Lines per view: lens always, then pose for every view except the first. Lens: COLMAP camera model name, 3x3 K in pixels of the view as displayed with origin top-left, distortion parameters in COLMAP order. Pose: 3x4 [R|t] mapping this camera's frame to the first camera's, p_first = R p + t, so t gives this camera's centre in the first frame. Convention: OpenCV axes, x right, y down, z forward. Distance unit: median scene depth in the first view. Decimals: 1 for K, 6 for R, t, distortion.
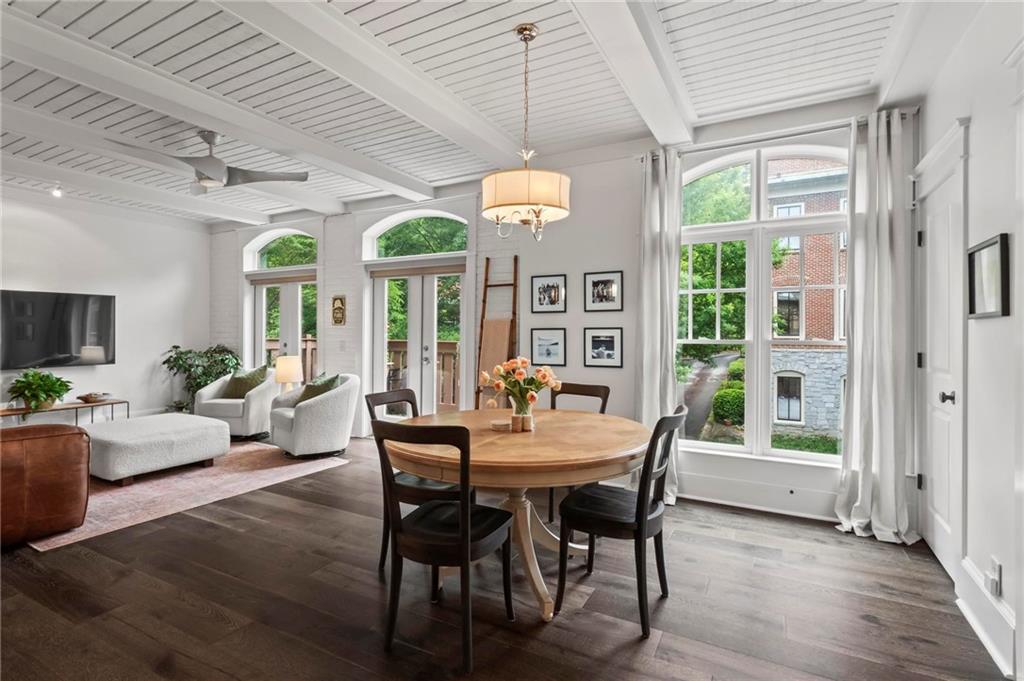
lens RADIAL K [[498.1, 0, 511.2], [0, 498.1, 333.5], [0, 0, 1]] dist [-0.002176, 0.000987]
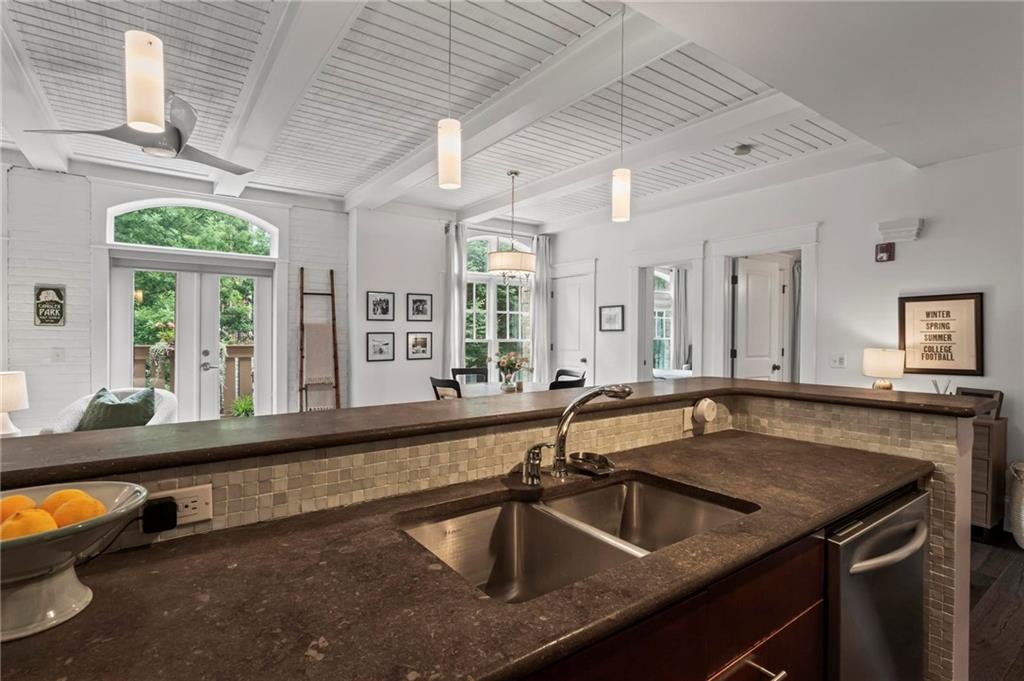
lens RADIAL K [[507.3, 0, 503.0], [0, 507.3, 334.6], [0, 0, 1]] dist [-0.008300, 0.003319]
pose [[0.437769, -0.003528, 0.899081, -0.987228], [-0.001611, 0.999988, 0.004708, -0.011748], [-0.899086, -0.003509, 0.437758, 0.130890]]
